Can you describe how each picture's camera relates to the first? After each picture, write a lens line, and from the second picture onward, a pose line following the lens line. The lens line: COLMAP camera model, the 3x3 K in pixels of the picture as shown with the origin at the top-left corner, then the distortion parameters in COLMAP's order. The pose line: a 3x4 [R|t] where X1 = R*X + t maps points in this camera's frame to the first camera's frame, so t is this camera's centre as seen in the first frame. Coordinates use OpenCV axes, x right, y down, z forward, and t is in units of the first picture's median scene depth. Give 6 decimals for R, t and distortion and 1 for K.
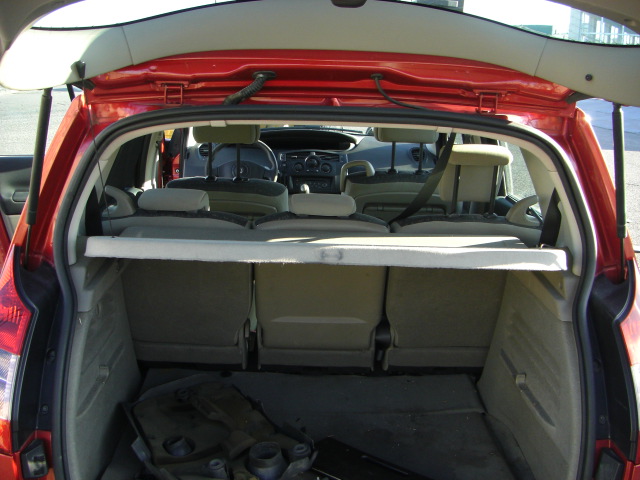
lens RADIAL K [[709.2, 0, 320.0], [0, 709.2, 240.0], [0, 0, 1]] dist [-0.200653, 0.022095]
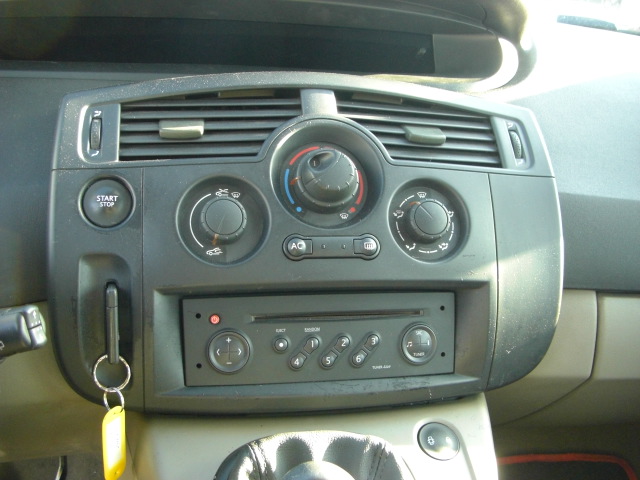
lens RADIAL K [[715.4, 0, 320.0], [0, 715.4, 240.0], [0, 0, 1]] dist [-0.166526, 0.018365]
pose [[0.982227, -0.033486, 0.184686, -0.036271], [0.011270, 0.992704, 0.120050, -0.113479], [-0.187358, -0.115835, 0.975438, 0.867051]]
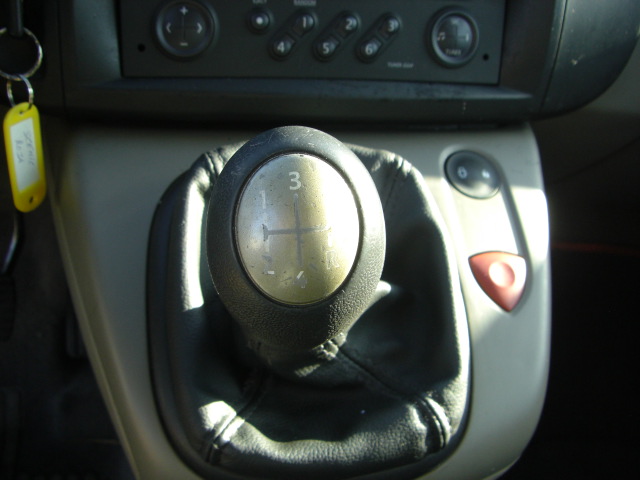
lens RADIAL K [[699.0, 0, 320.0], [0, 699.0, 240.0], [0, 0, 1]] dist [-0.141591, 0.011589]
pose [[0.984535, -0.042992, 0.169832, -0.028419], [-0.024746, 0.925574, 0.377757, -0.086653], [-0.173432, -0.376118, 0.910196, 0.901167]]
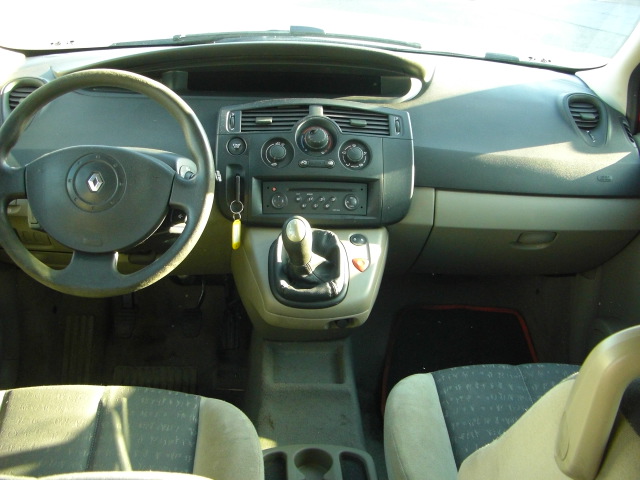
lens RADIAL K [[709.2, 0, 320.0], [0, 709.2, 240.0], [0, 0, 1]] dist [-0.200653, 0.022095]
pose [[0.998819, -0.012844, 0.046849, -0.025739], [0.006287, 0.990480, 0.137515, -0.107371], [-0.048169, -0.137058, 0.989391, 0.642101]]
